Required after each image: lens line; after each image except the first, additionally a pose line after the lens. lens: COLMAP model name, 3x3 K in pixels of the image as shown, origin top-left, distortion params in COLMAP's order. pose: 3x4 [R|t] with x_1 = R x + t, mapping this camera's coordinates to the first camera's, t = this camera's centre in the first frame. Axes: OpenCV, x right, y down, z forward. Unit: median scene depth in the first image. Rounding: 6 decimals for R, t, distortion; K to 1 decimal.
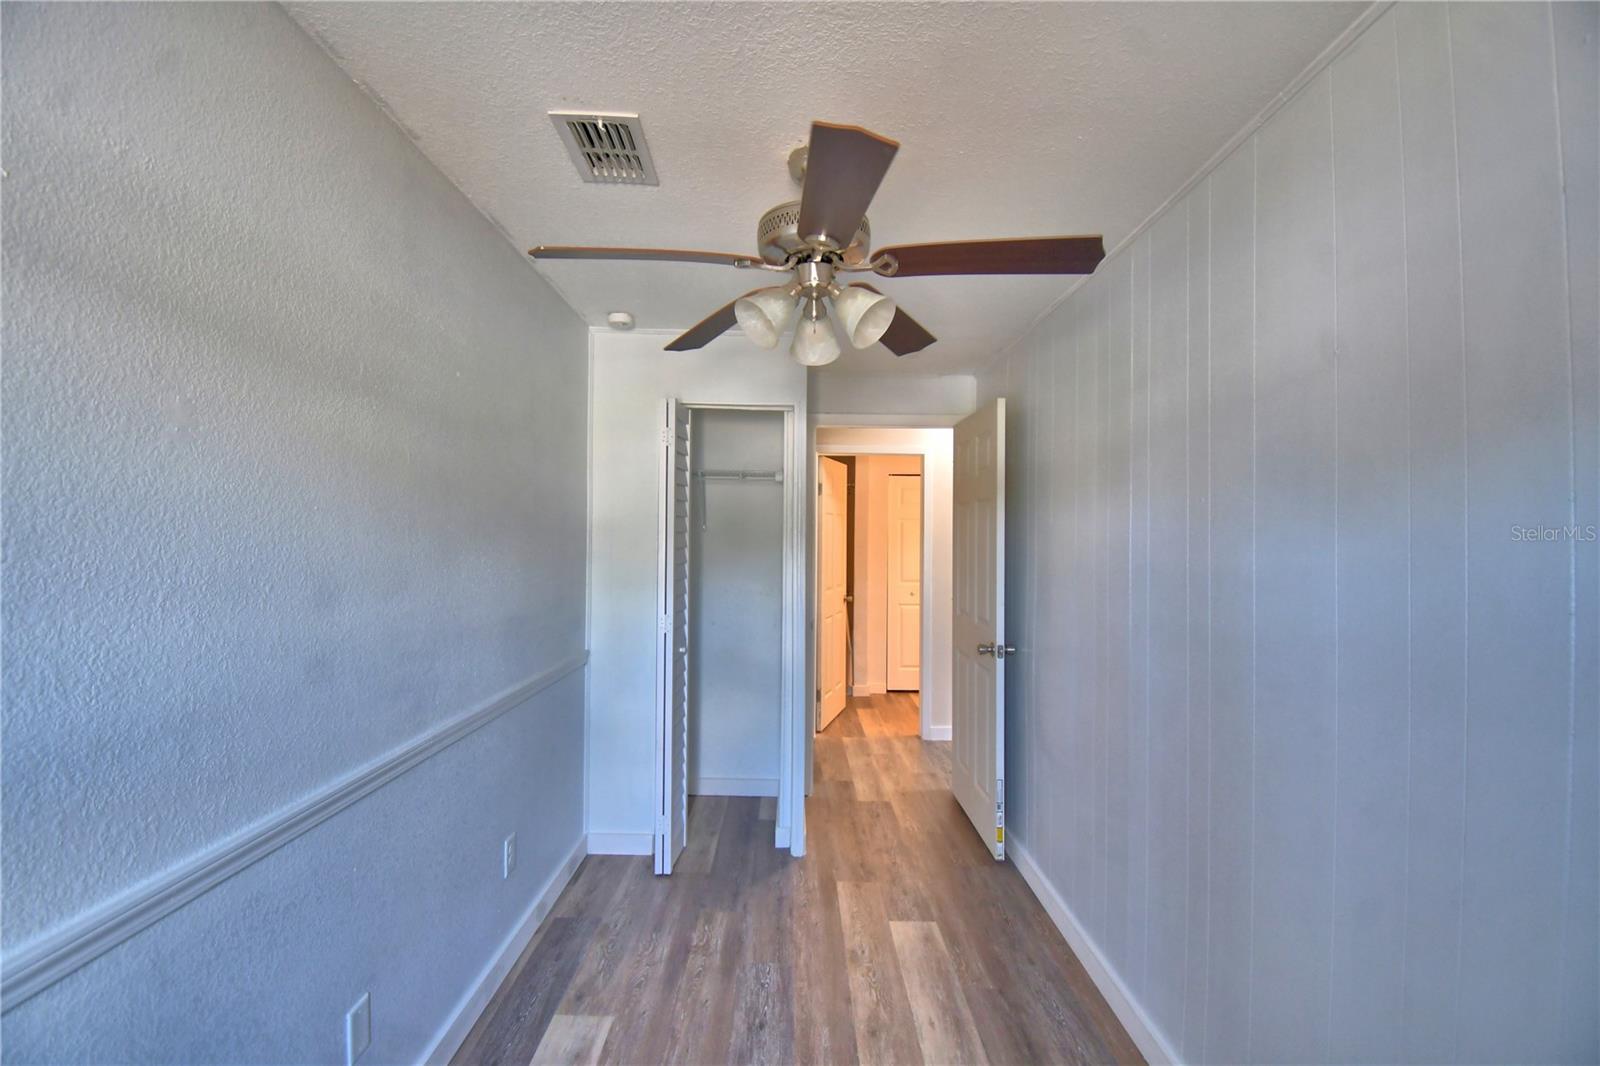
lens RADIAL K [[701.7, 0, 794.2], [0, 701.7, 535.9], [0, 0, 1]] dist [0.027230, -0.027574]
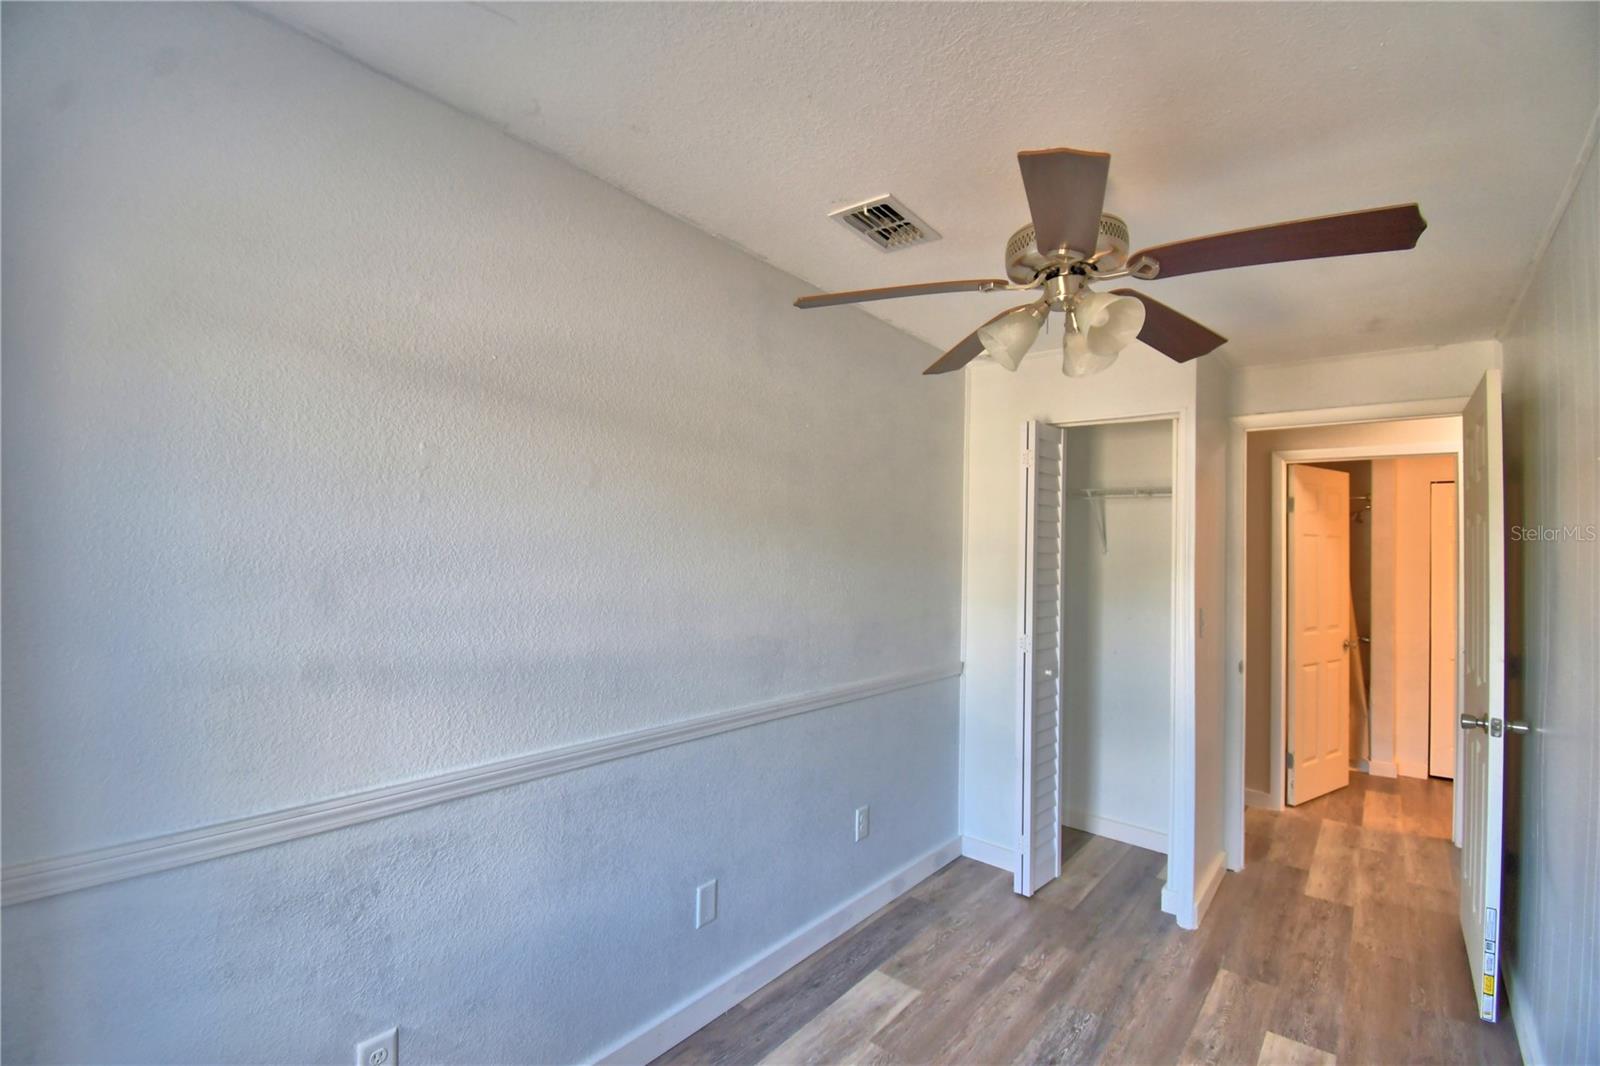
lens RADIAL K [[701.7, 0, 794.2], [0, 701.7, 535.9], [0, 0, 1]] dist [0.027230, -0.027574]
pose [[0.767600, -0.005504, -0.640905, 0.232592], [-0.017551, 0.999408, -0.029604, 0.007095], [0.640688, 0.033972, 0.767049, 0.007732]]
